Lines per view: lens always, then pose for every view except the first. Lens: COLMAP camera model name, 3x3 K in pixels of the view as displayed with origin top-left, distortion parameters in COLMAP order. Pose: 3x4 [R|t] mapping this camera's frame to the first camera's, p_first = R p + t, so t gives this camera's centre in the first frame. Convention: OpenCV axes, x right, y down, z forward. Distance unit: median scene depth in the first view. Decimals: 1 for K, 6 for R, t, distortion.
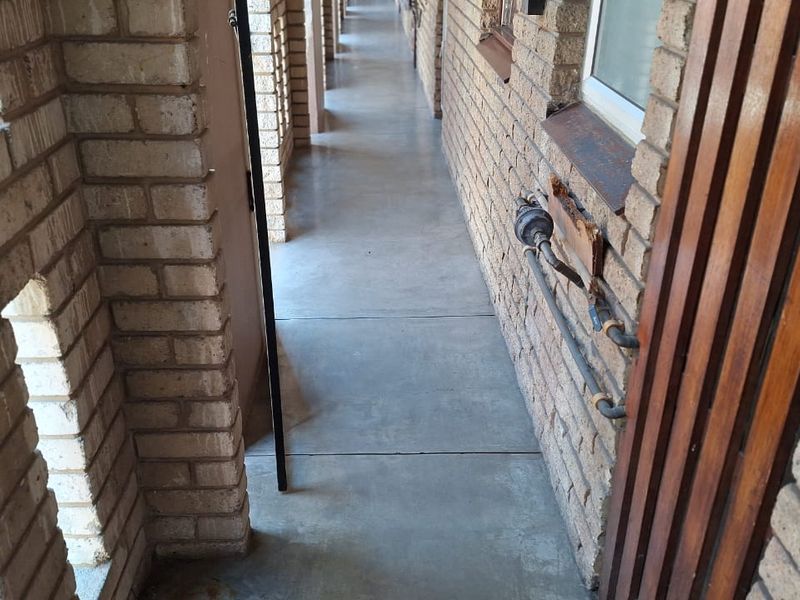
lens RADIAL K [[808.0, 0, 388.8], [0, 808.0, 308.1], [0, 0, 1]] dist [0.056681, 0.000000]
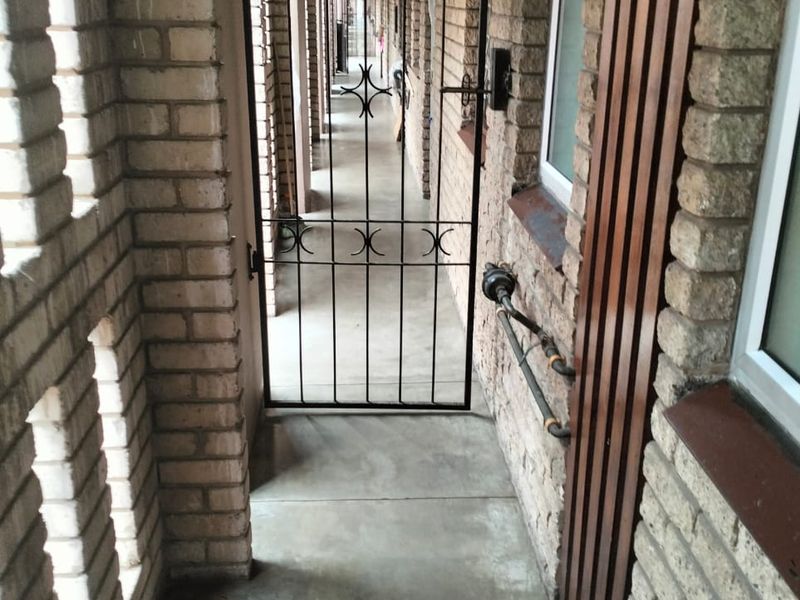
lens RADIAL K [[882.0, 0, 401.2], [0, 882.0, 301.2], [0, 0, 1]] dist [0.017001, 0.000000]
pose [[0.999637, -0.005013, 0.026477, 0.003330], [0.008018, 0.993376, -0.114628, 0.071758], [-0.025727, 0.114799, 0.993056, -0.285593]]
